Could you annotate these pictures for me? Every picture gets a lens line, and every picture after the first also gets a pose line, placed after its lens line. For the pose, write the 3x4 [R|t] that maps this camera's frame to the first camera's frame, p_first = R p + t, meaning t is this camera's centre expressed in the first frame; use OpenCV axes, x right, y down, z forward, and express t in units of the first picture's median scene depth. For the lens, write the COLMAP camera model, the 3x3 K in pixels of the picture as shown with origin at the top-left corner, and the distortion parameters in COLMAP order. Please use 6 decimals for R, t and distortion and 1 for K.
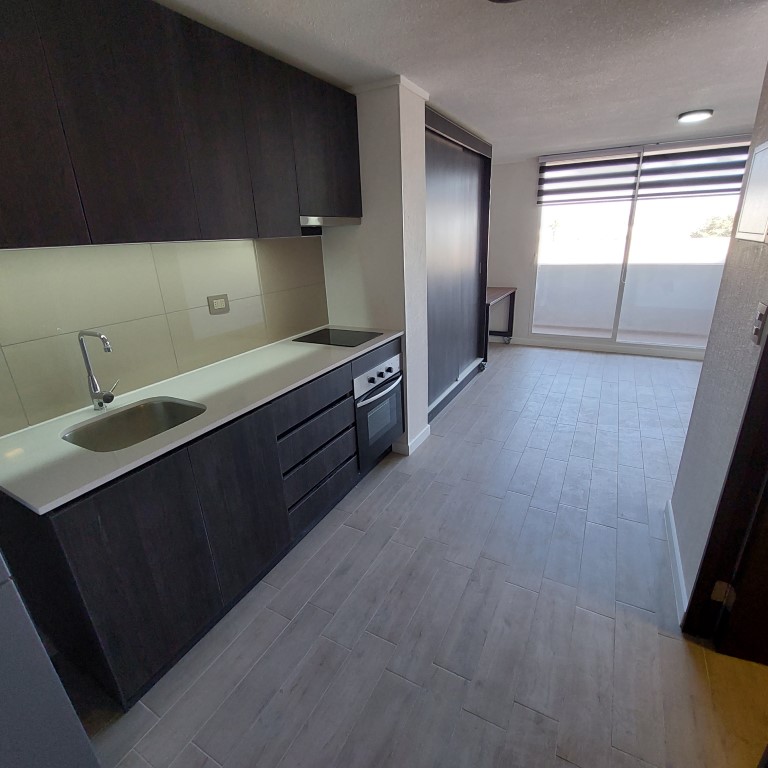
lens RADIAL K [[406.4, 0, 380.5], [0, 406.4, 383.3], [0, 0, 1]] dist [-0.016185, -0.001361]
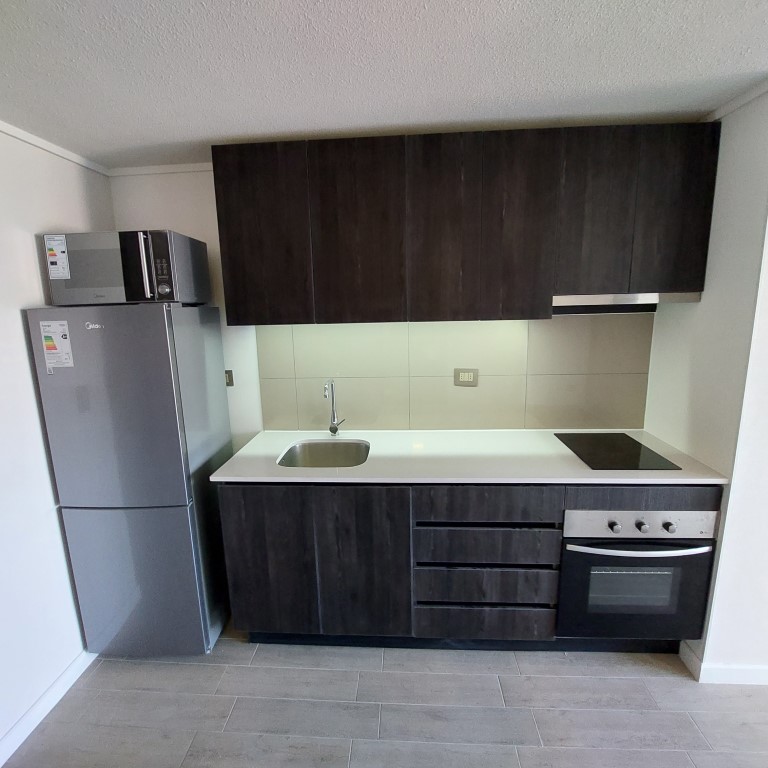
lens RADIAL K [[409.7, 0, 381.4], [0, 409.7, 380.9], [0, 0, 1]] dist [-0.015844, -0.001333]
pose [[0.427104, 0.202956, -0.881131, 0.392860], [-0.302962, 0.950277, 0.072030, -0.183020], [0.851937, 0.236185, 0.467355, 0.316076]]
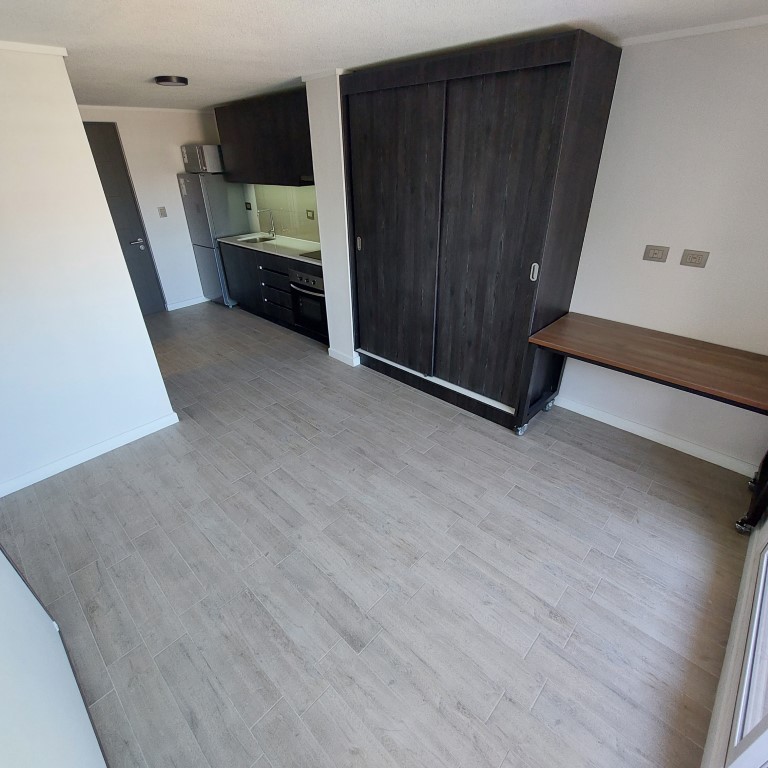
lens RADIAL K [[406.4, 0, 380.5], [0, 406.4, 383.3], [0, 0, 1]] dist [-0.016185, -0.001361]
pose [[-0.254176, 0.518572, -0.816381, 1.625188], [-0.302601, 0.759084, 0.576389, -0.813842], [0.918601, 0.393542, -0.036020, 1.663859]]
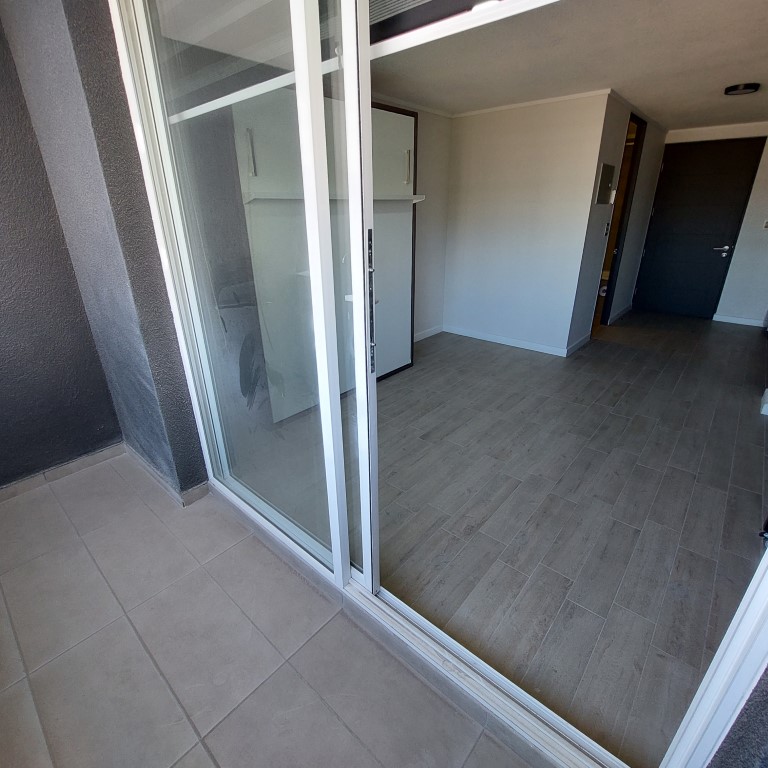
lens RADIAL K [[406.4, 0, 380.5], [0, 406.4, 383.3], [0, 0, 1]] dist [-0.016185, -0.001361]
pose [[-0.973656, -0.032189, 0.225738, 1.120050], [0.130718, 0.732368, 0.668244, -0.953612], [-0.186833, 0.680148, -0.708867, 2.587557]]
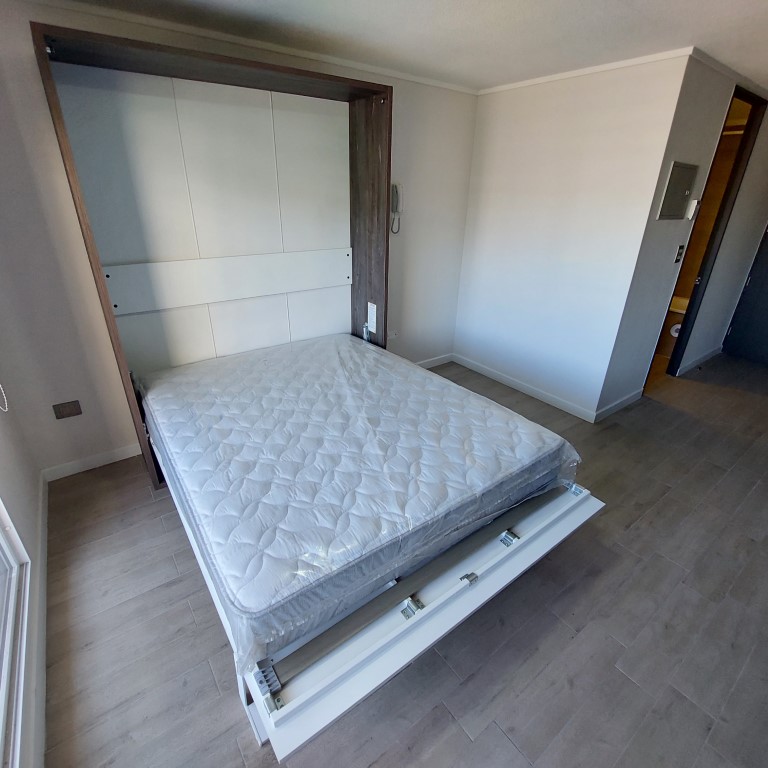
lens RADIAL K [[406.4, 0, 380.5], [0, 406.4, 383.3], [0, 0, 1]] dist [-0.016185, -0.001361]
pose [[-0.905871, -0.154423, 0.394399, 0.846429], [0.165695, 0.727755, 0.665521, -0.824656], [-0.389798, 0.668227, -0.633665, 2.088771]]
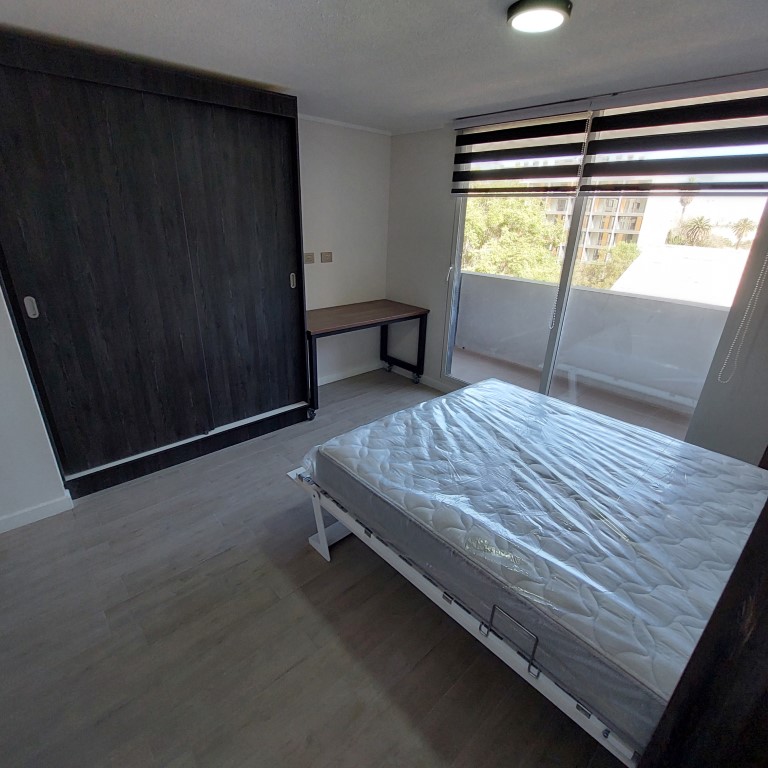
lens RADIAL K [[409.1, 0, 379.0], [0, 409.1, 384.1], [0, 0, 1]] dist [-0.011996, 0.000142]
pose [[0.944247, 0.187465, -0.270657, 1.153562], [-0.174820, 0.982086, 0.070322, -0.345999], [0.278992, -0.019085, 0.960104, 0.676967]]
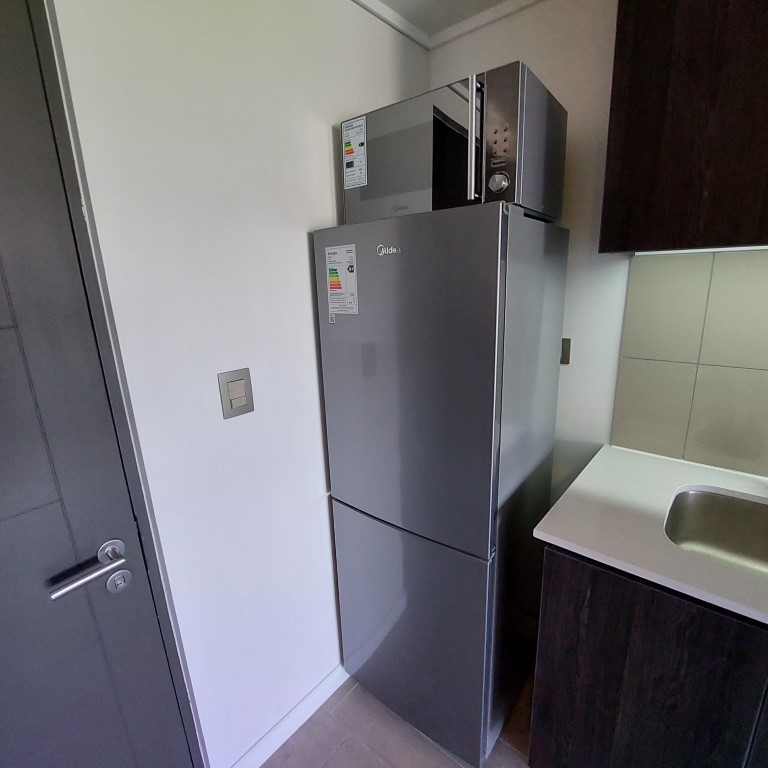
lens RADIAL K [[410.6, 0, 380.5], [0, 410.6, 384.7], [0, 0, 1]] dist [-0.013368, -0.000959]
pose [[-0.211628, 0.295687, -0.931549, 0.002519], [-0.286847, 0.892370, 0.348417, -0.094888], [0.934308, 0.340947, -0.104033, 0.287045]]
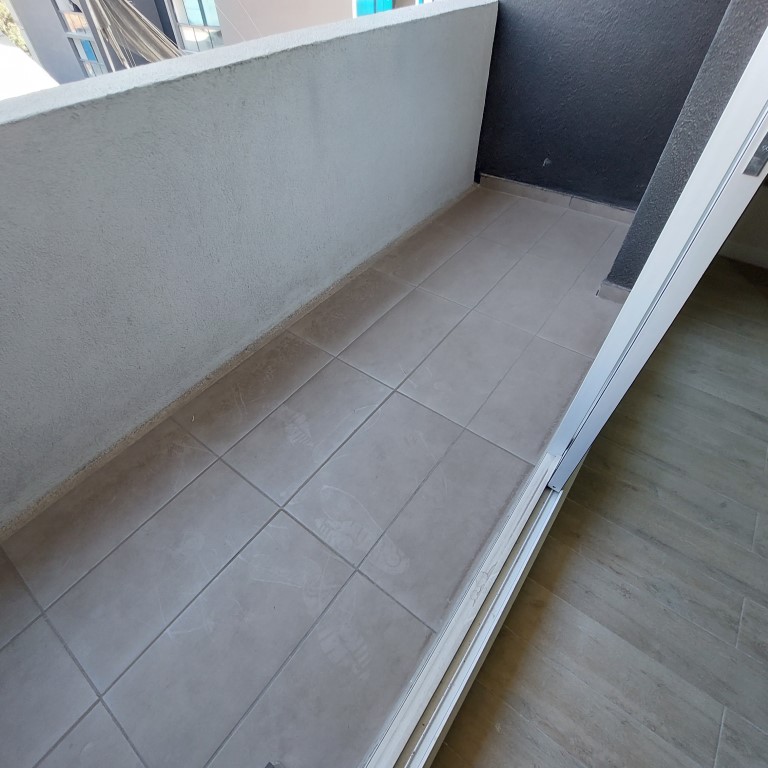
lens RADIAL K [[412.4, 0, 370.0], [0, 412.4, 384.4], [0, 0, 1]] dist [-0.019572, -0.001884]
pose [[0.155219, -0.710497, 0.686368, 0.957256], [0.357741, 0.688059, 0.631345, -0.761056], [-0.920830, 0.147546, 0.360973, 2.352488]]
